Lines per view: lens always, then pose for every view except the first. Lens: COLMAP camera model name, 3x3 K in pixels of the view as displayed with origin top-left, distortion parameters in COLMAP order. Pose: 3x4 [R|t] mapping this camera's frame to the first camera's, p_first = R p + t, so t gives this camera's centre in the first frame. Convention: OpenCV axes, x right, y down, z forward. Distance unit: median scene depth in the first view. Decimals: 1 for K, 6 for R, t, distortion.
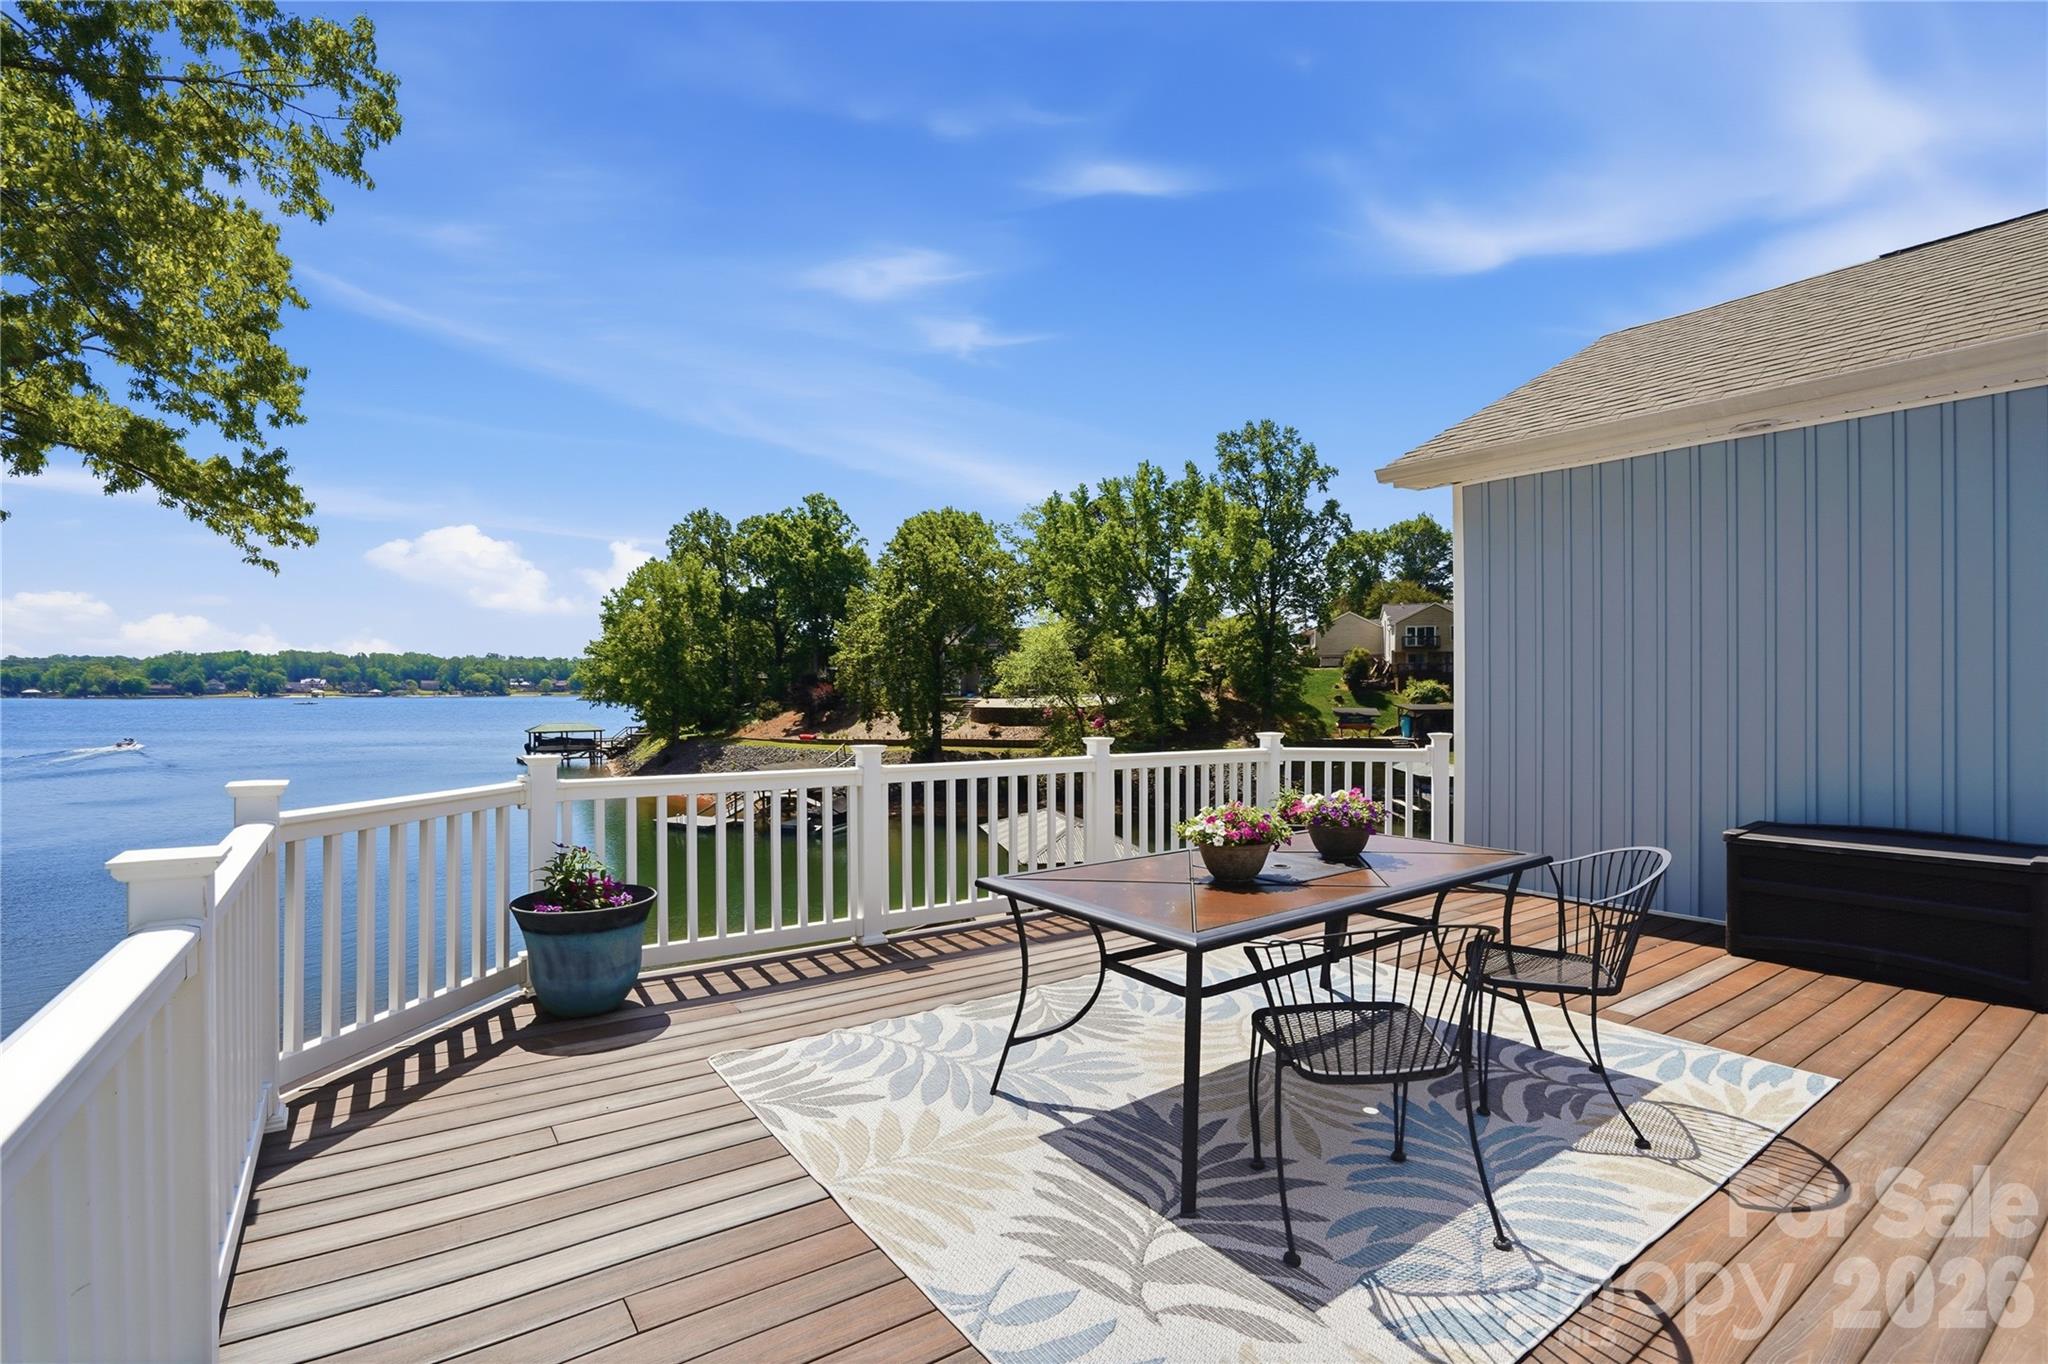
lens RADIAL K [[955.7, 0, 1027.6], [0, 955.7, 683.6], [0, 0, 1]] dist [-0.059505, 0.024159]
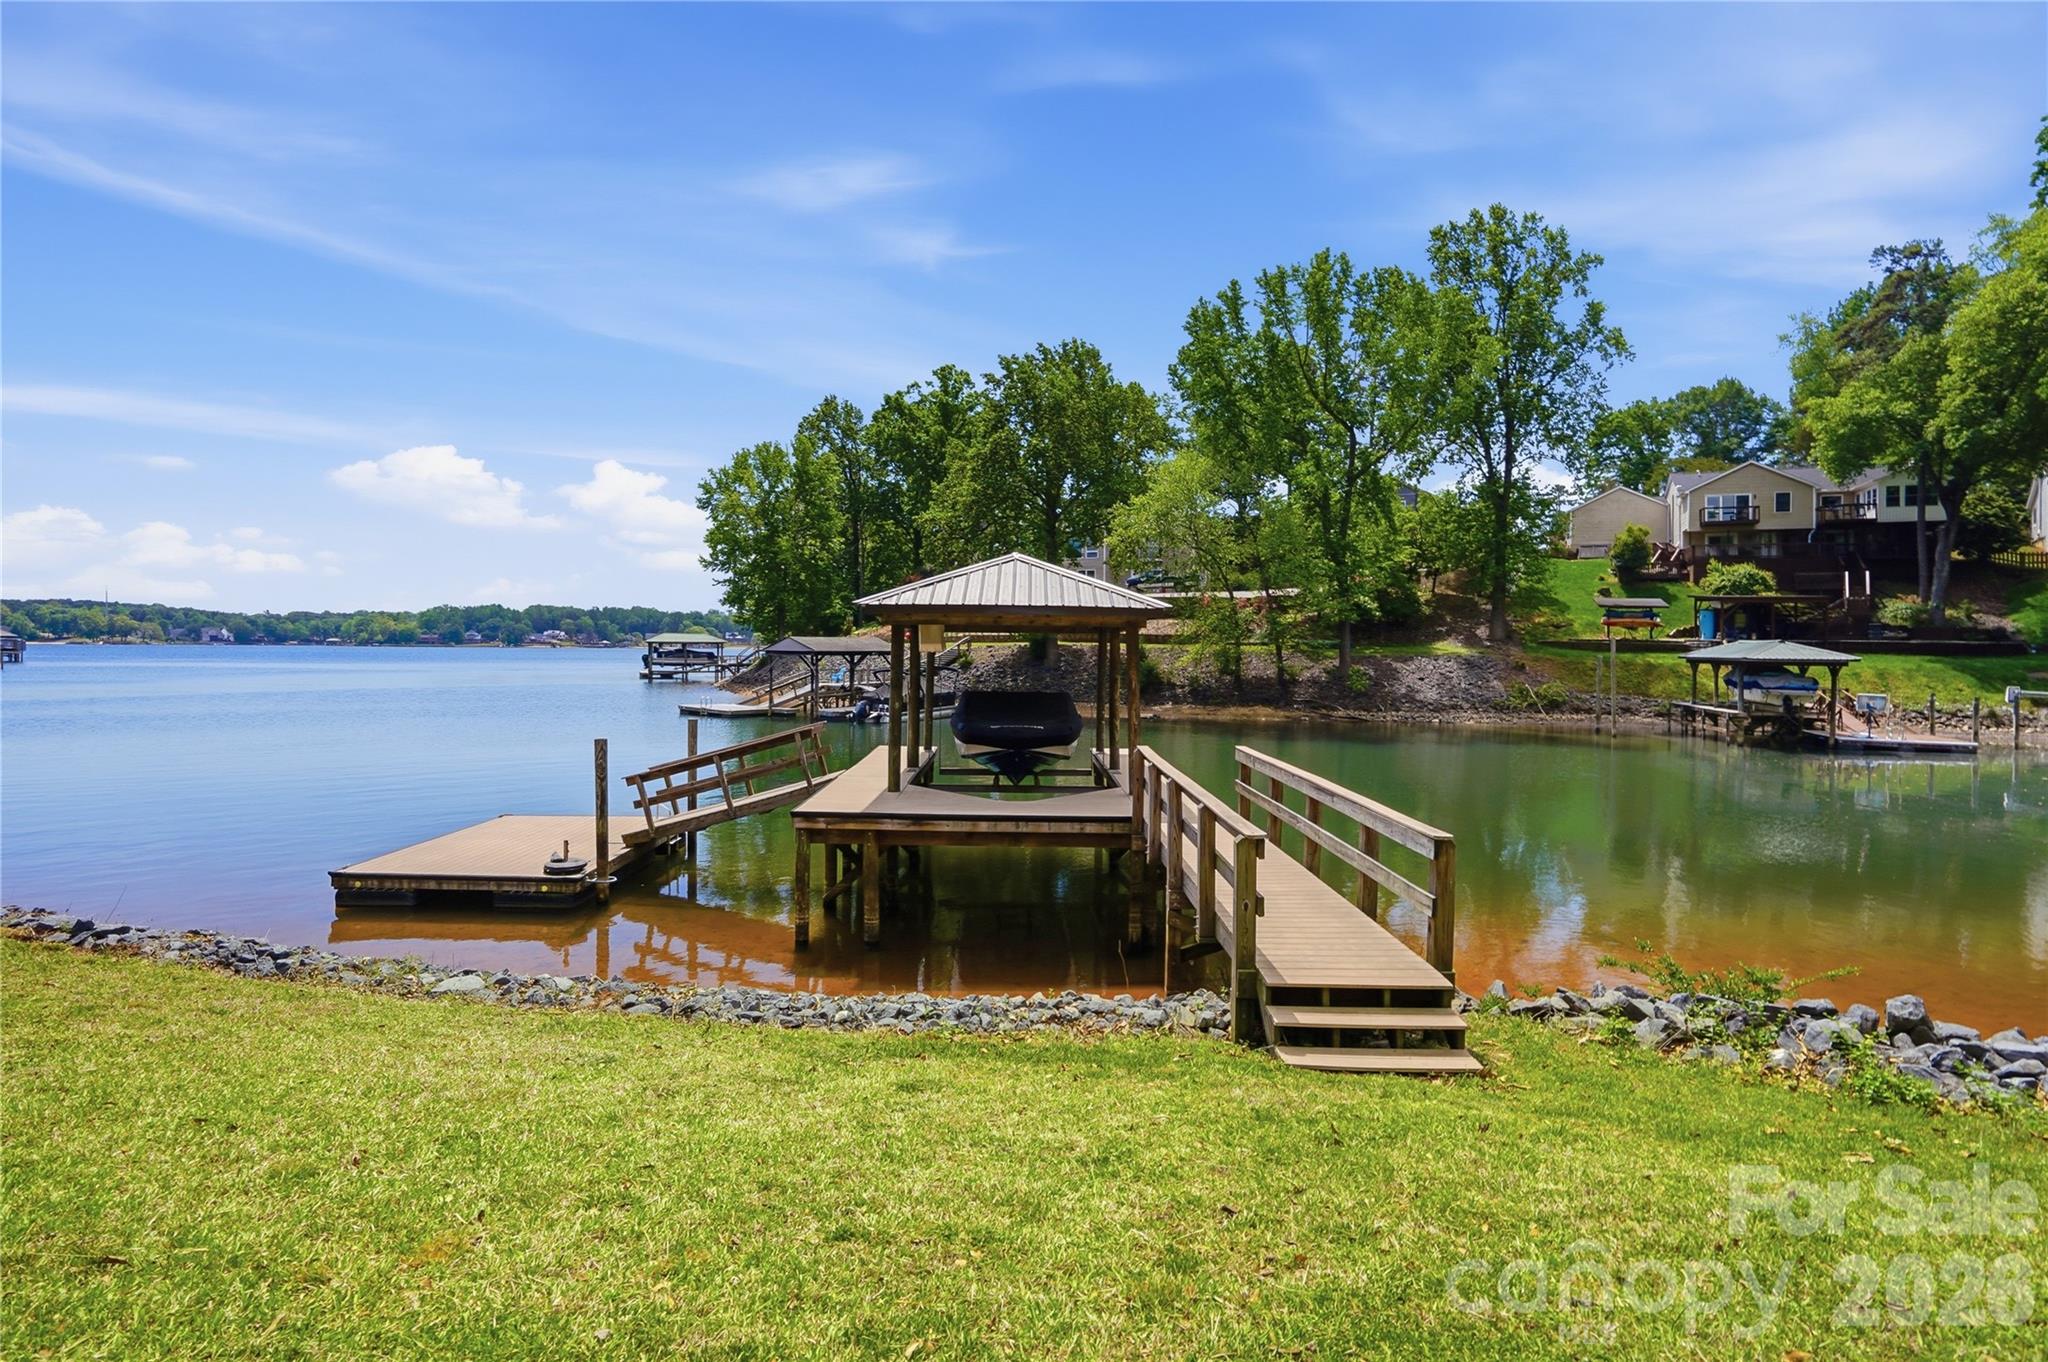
lens RADIAL K [[998.0, 0, 1032.7], [0, 998.0, 636.9], [0, 0, 1]] dist [-0.065603, 0.028310]
pose [[0.977215, 0.006485, -0.212154, 0.047440], [-0.008423, 0.999931, -0.008233, 0.054416], [0.212086, 0.009833, 0.977202, 0.143556]]
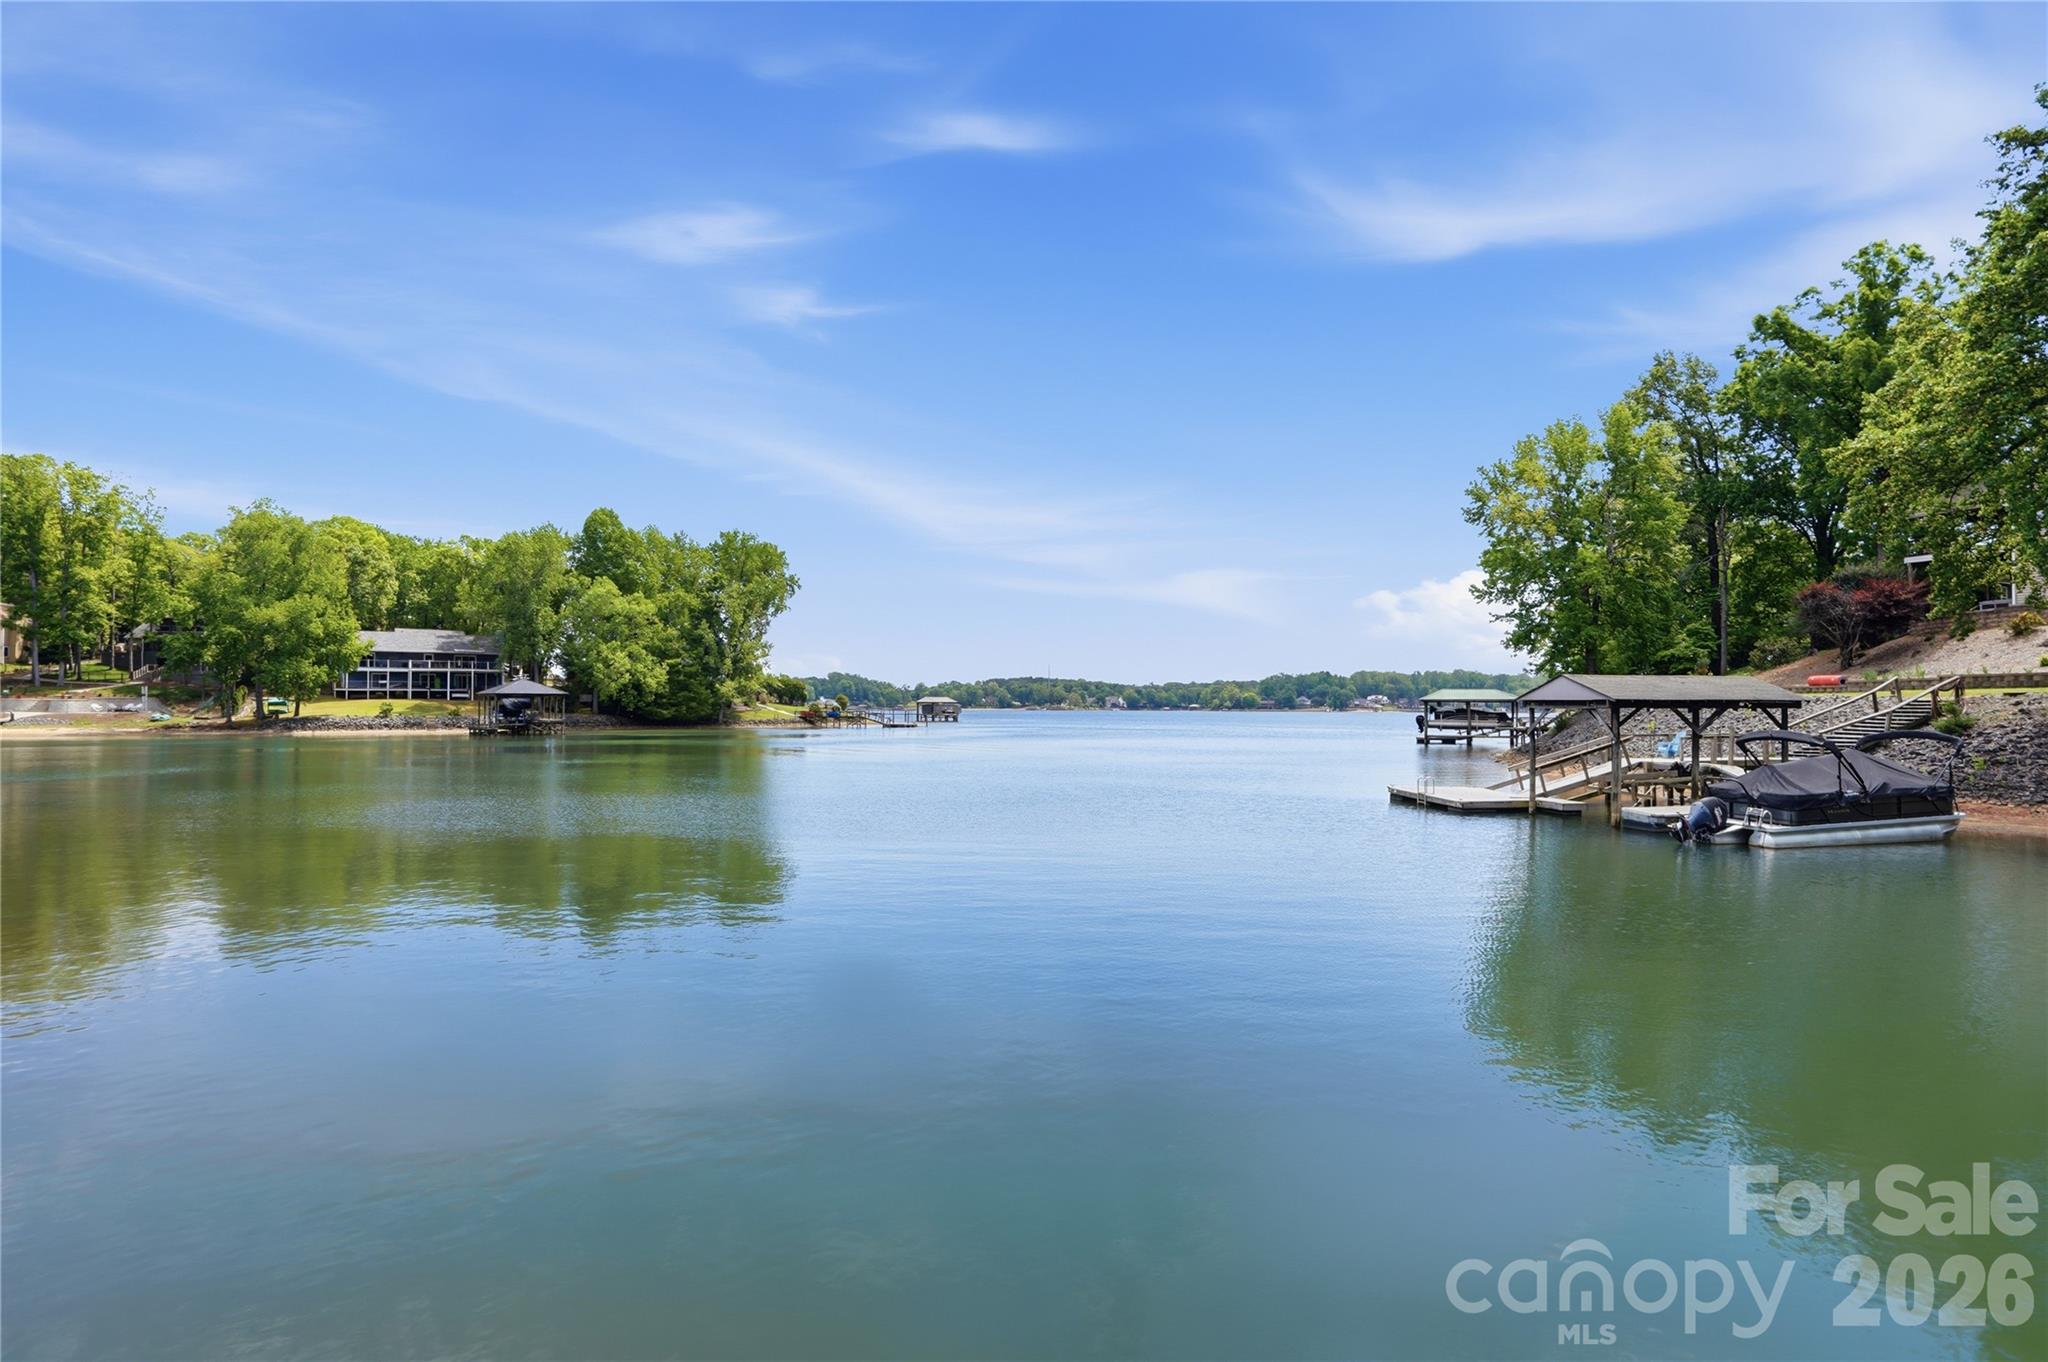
lens RADIAL K [[996.3, 0, 1028.5], [0, 996.3, 698.8], [0, 0, 1]] dist [-0.070624, 0.029581]
pose [[0.530819, -0.003703, -0.847477, -0.022591], [-0.003306, 0.999974, -0.006440, 0.060155], [0.847479, 0.006221, 0.530793, 0.326612]]
